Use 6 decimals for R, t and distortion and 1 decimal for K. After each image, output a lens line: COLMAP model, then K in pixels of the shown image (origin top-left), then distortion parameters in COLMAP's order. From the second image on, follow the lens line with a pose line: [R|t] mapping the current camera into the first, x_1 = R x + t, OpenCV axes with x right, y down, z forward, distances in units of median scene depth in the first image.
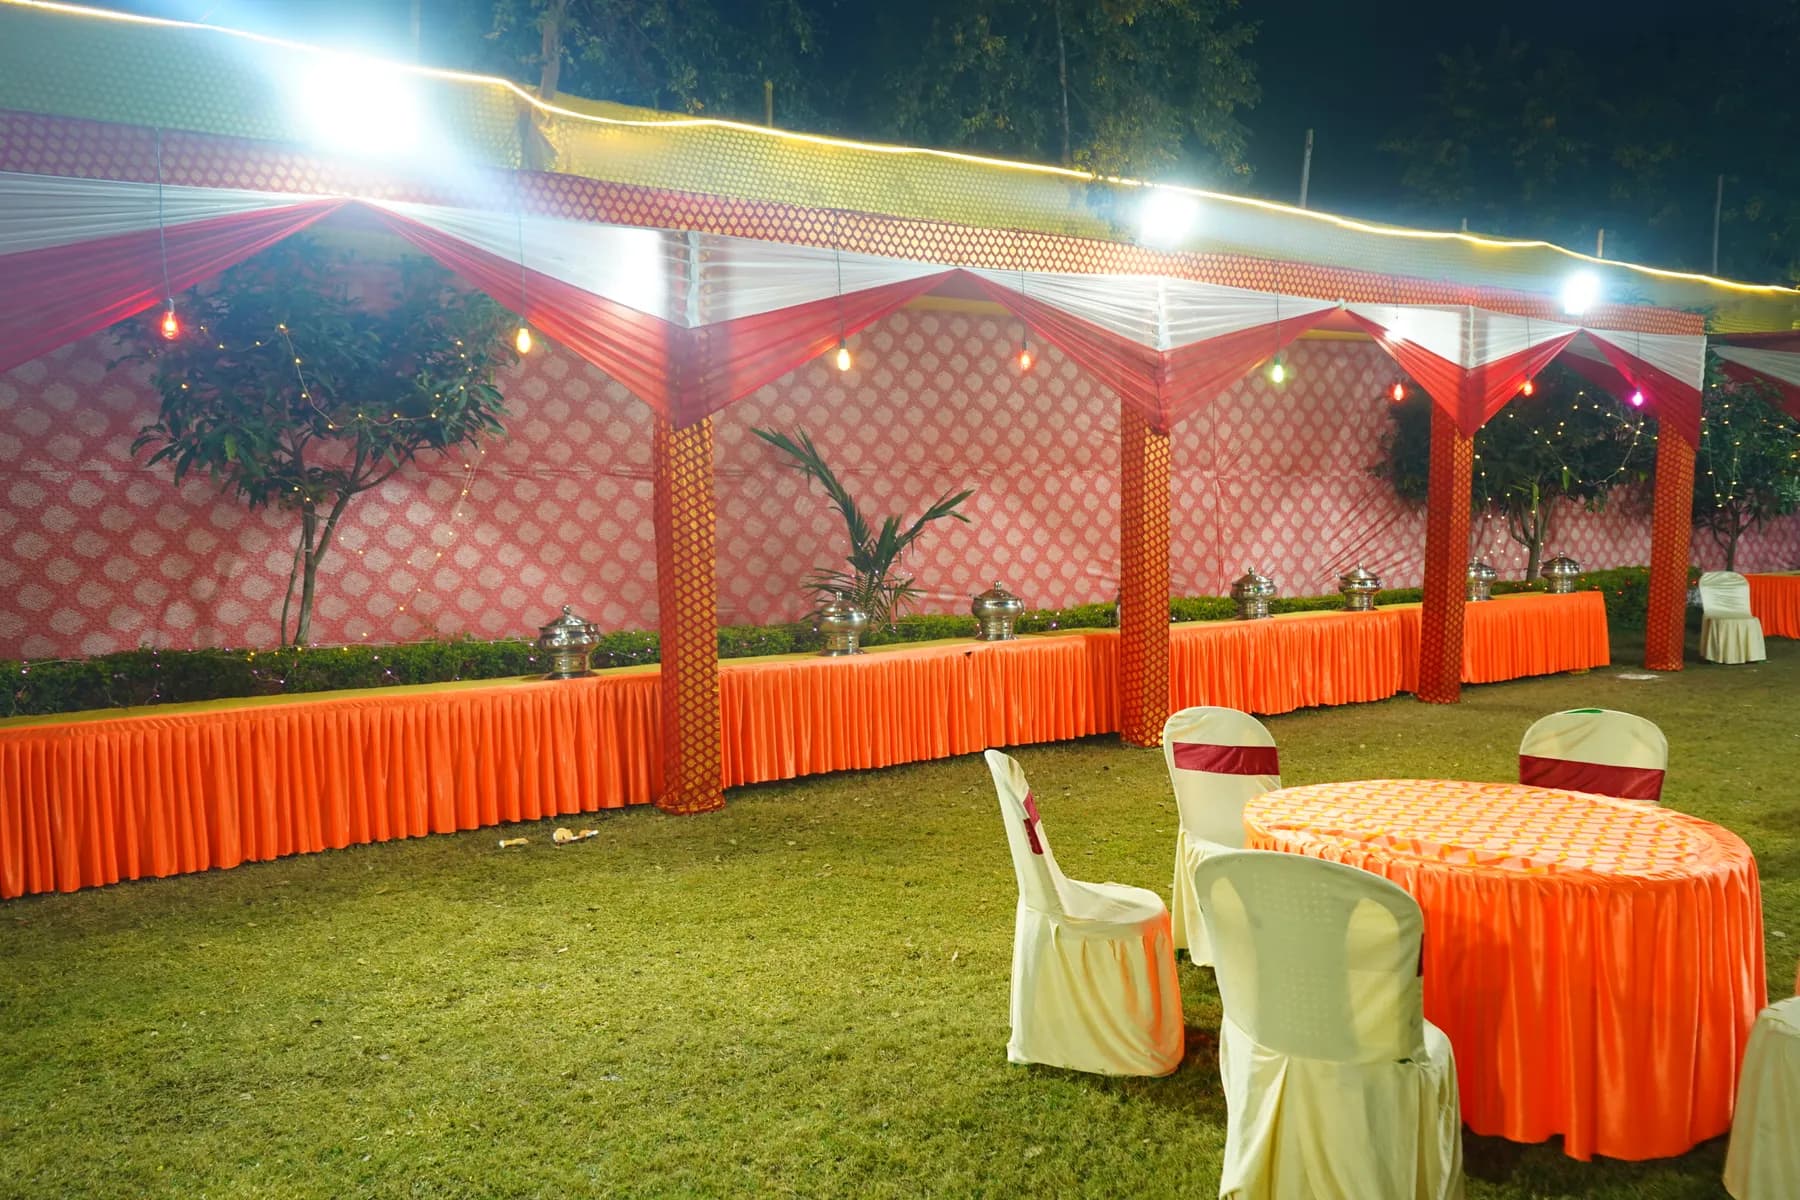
lens RADIAL K [[1427.8, 0, 906.4], [0, 1427.8, 599.4], [0, 0, 1]] dist [-0.012275, 0.006152]
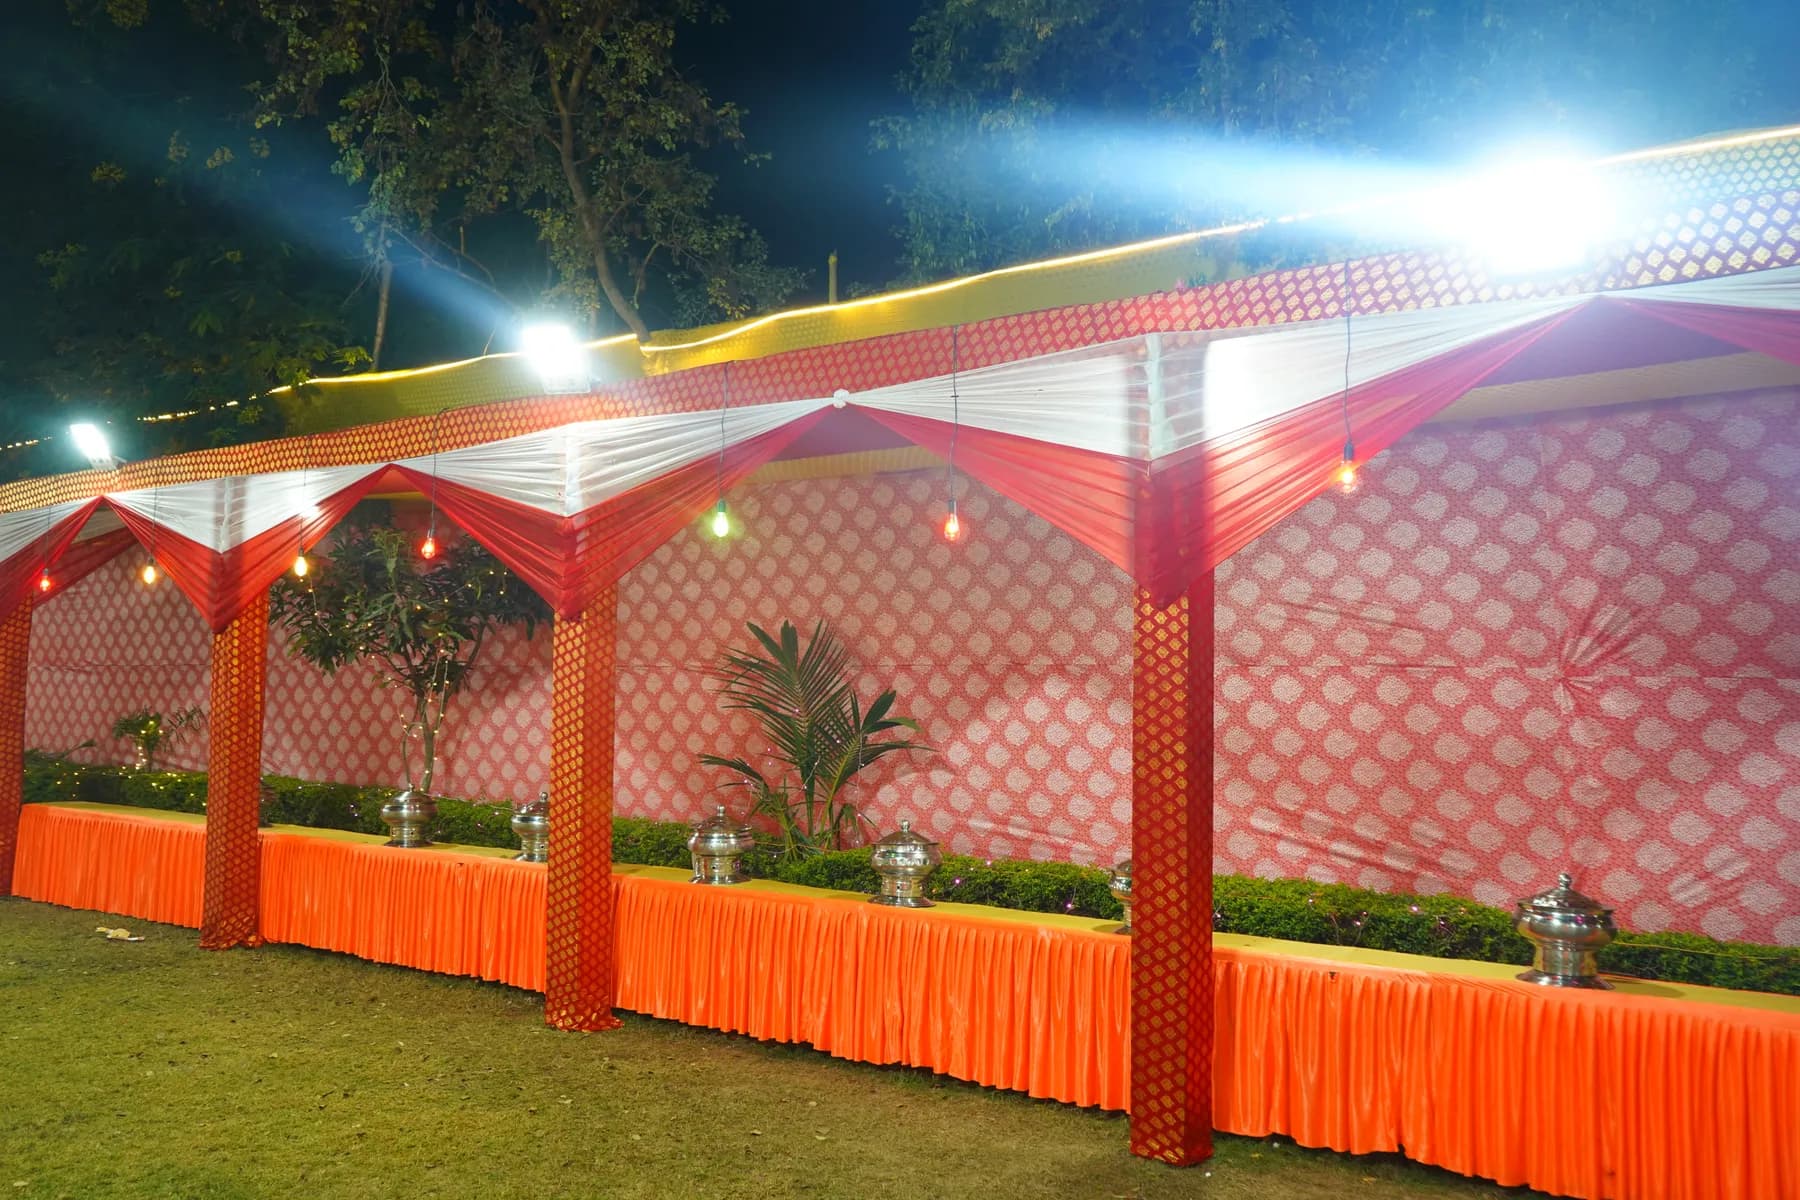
lens RADIAL K [[1427.8, 0, 898.8], [0, 1427.8, 591.4], [0, 0, 1]] dist [-0.012275, 0.006152]
pose [[0.346163, -0.047223, -0.936985, 0.742243], [-0.083658, 0.993200, -0.080963, -0.063950], [0.934437, 0.106412, 0.339858, 0.687535]]
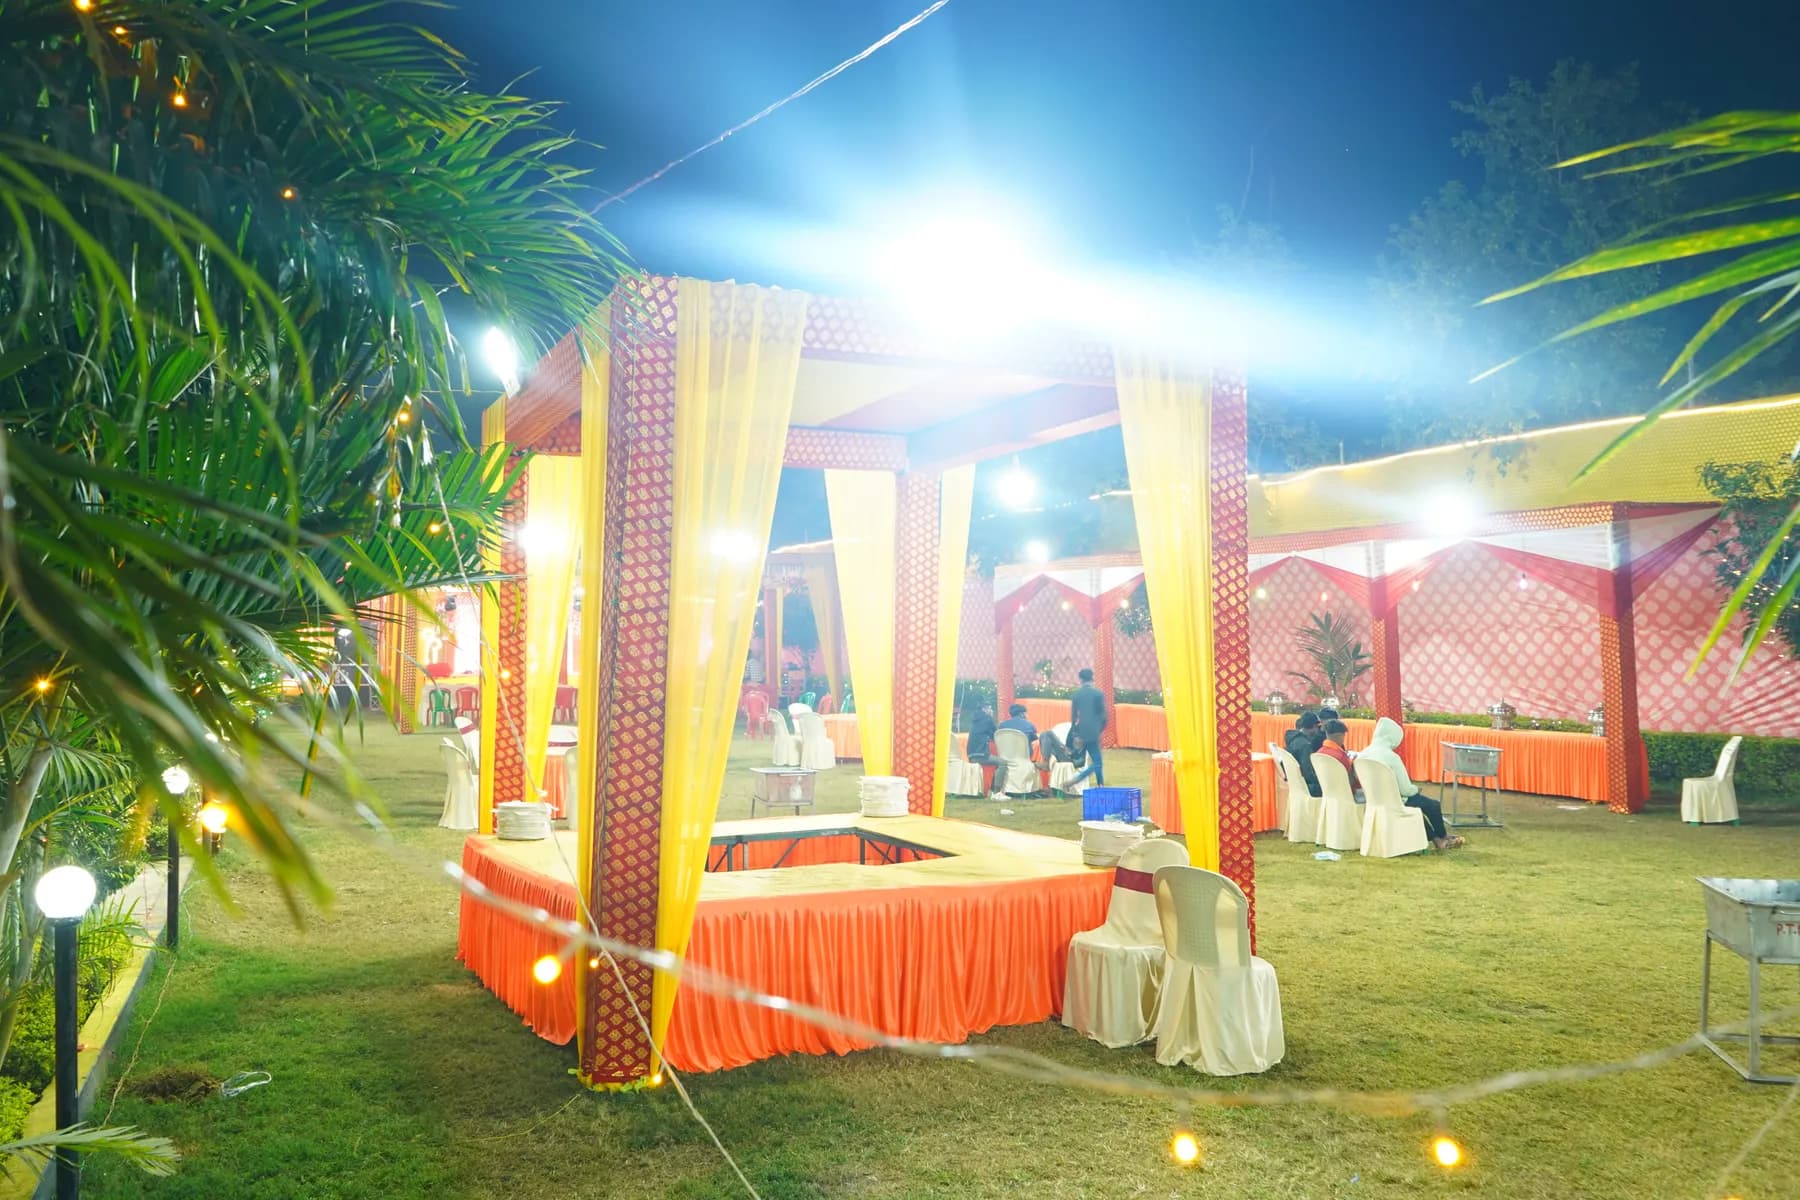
lens RADIAL K [[1427.8, 0, 897.3], [0, 1427.8, 598.1], [0, 0, 1]] dist [-0.012275, 0.006152]
pose [[-0.165964, -0.003510, -0.986125, 1.903415], [-0.040896, 0.999158, 0.003326, -0.110536], [0.985283, 0.040881, -0.165968, 0.665751]]
